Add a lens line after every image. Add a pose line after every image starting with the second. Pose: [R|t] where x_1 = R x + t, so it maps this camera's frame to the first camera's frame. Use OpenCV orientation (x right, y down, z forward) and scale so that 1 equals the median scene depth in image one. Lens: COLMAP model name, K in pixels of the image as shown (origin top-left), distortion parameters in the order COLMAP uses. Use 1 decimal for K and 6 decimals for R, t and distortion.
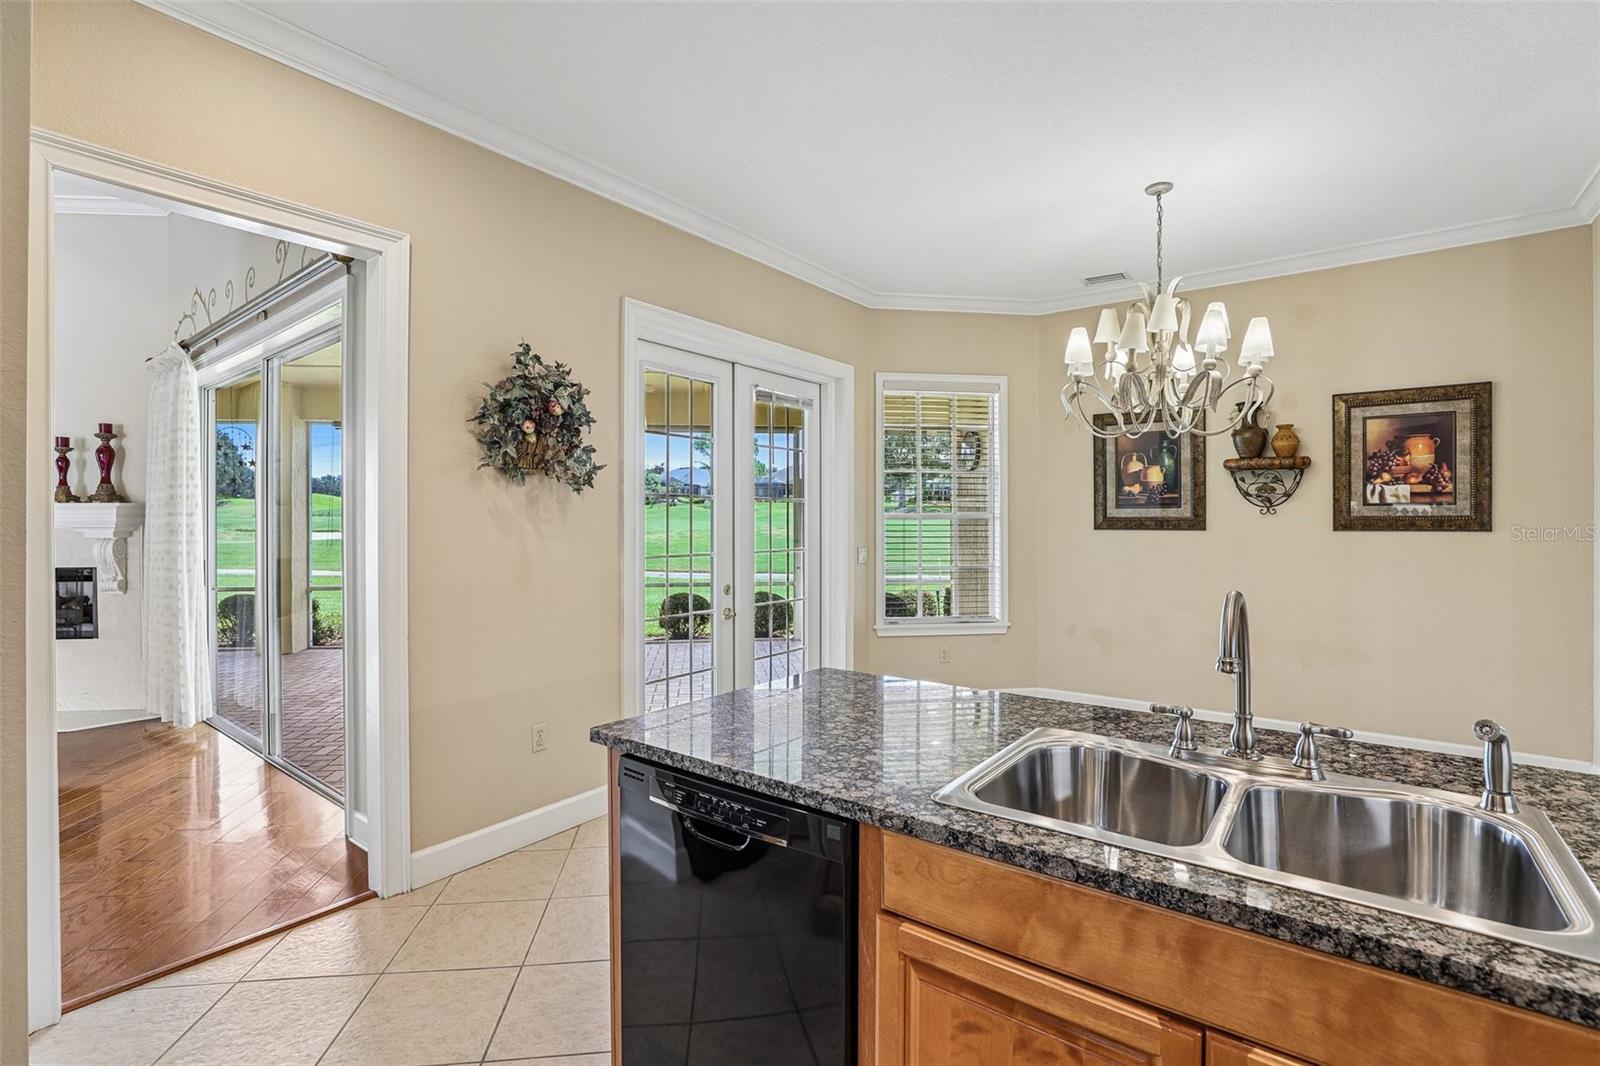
lens RADIAL K [[735.3, 0, 799.3], [0, 735.3, 522.4], [0, 0, 1]] dist [-0.029991, 0.008309]
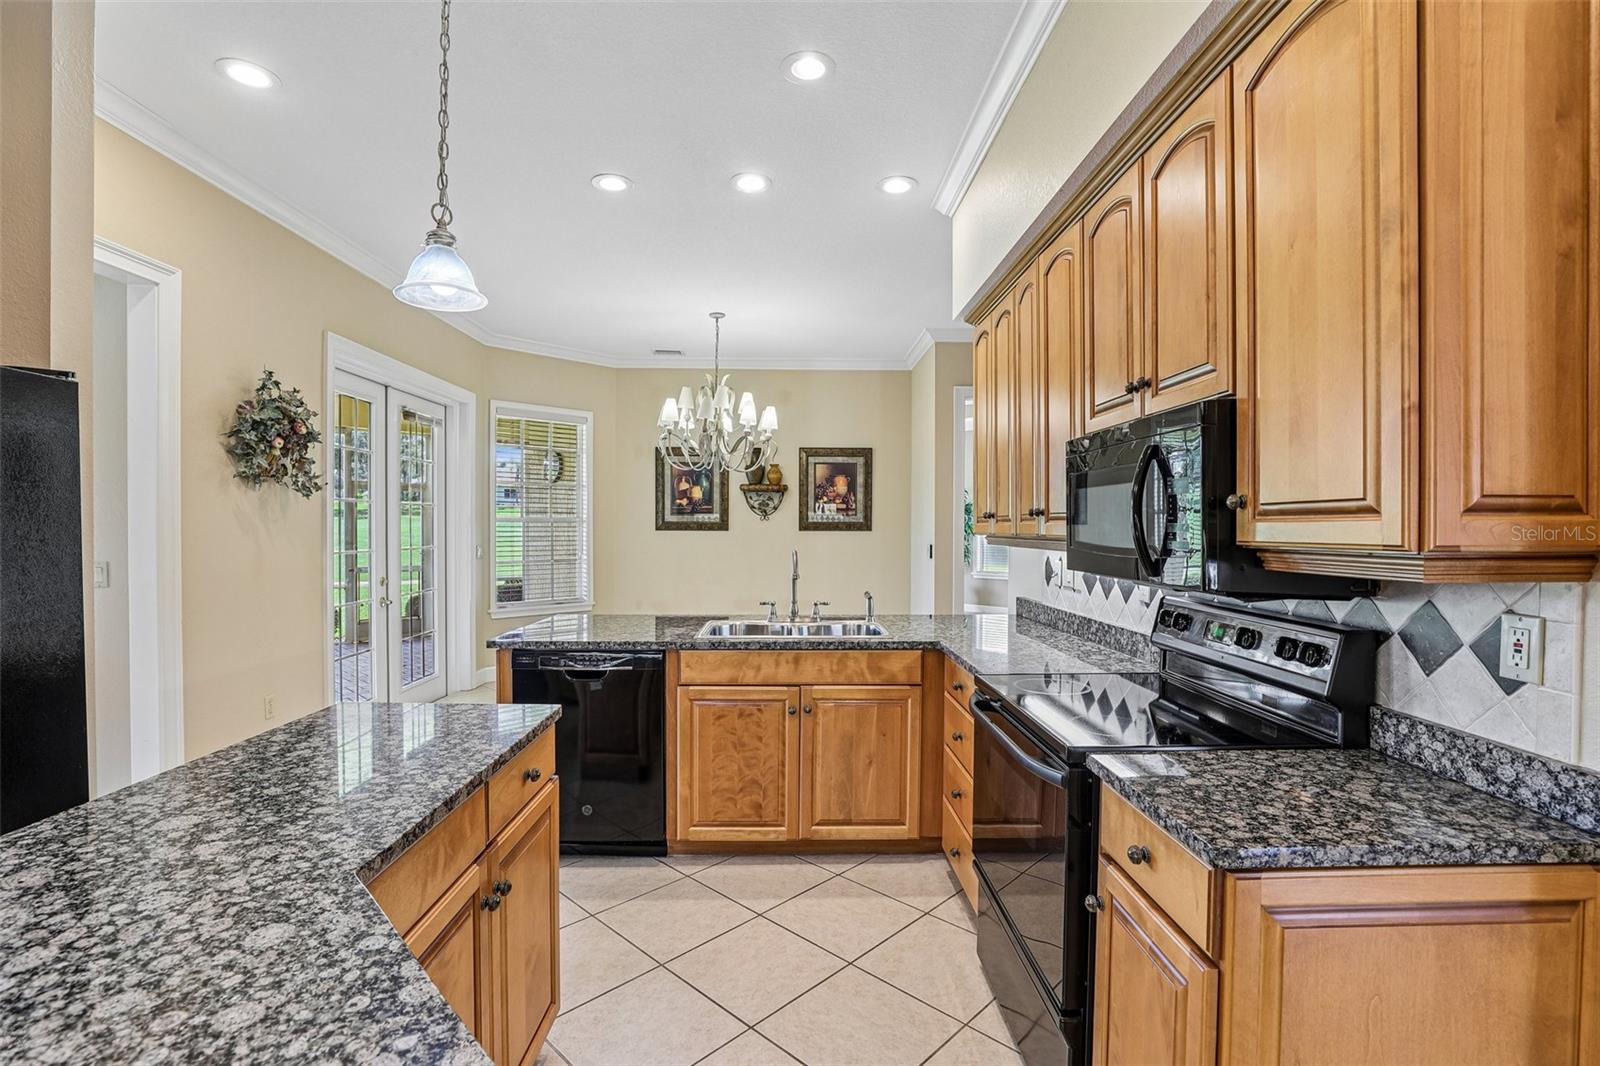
lens RADIAL K [[735.3, 0, 799.3], [0, 735.3, 522.4], [0, 0, 1]] dist [-0.029991, 0.008309]
pose [[0.787685, 0.006404, 0.616045, -0.288768], [-0.002932, 0.999974, -0.006646, 0.003407], [-0.616072, 0.003429, 0.787683, -0.309535]]
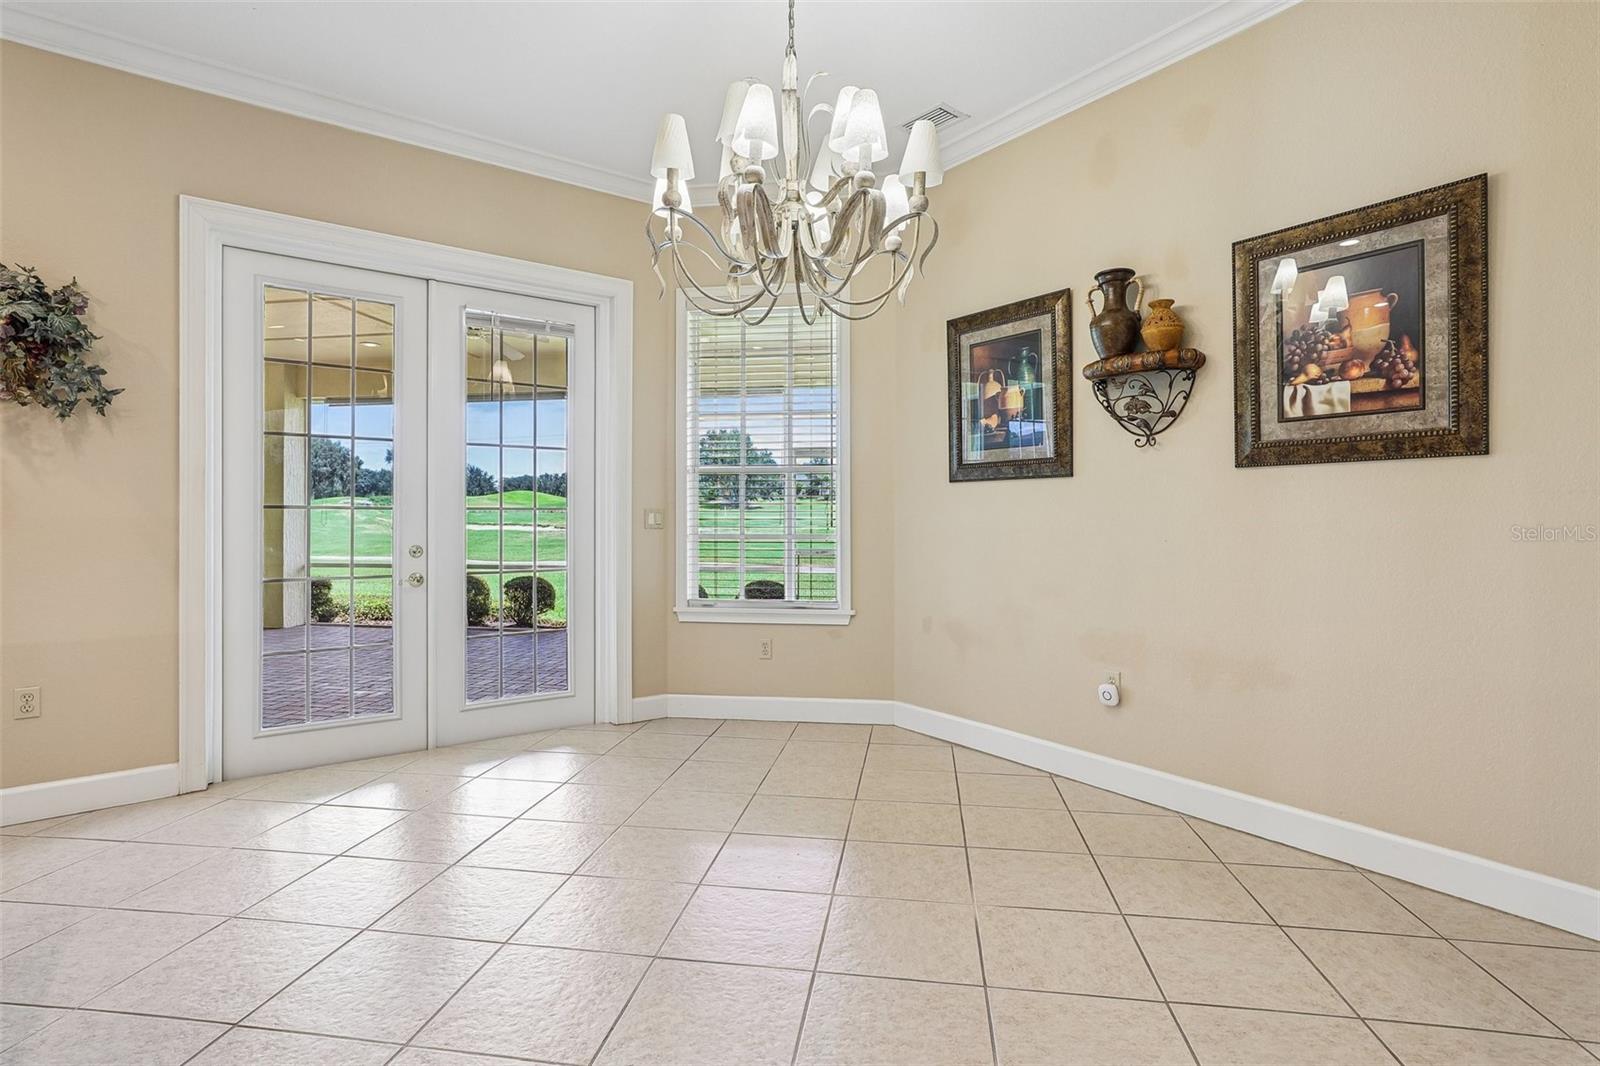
lens RADIAL K [[790.0, 0, 794.8], [0, 790.0, 513.7], [0, 0, 1]] dist [-0.015167, 0.009232]
pose [[0.958646, -0.000972, -0.284598, 0.592729], [-0.001443, 0.999965, -0.008275, 0.058041], [0.284596, 0.008343, 0.958611, 0.276958]]
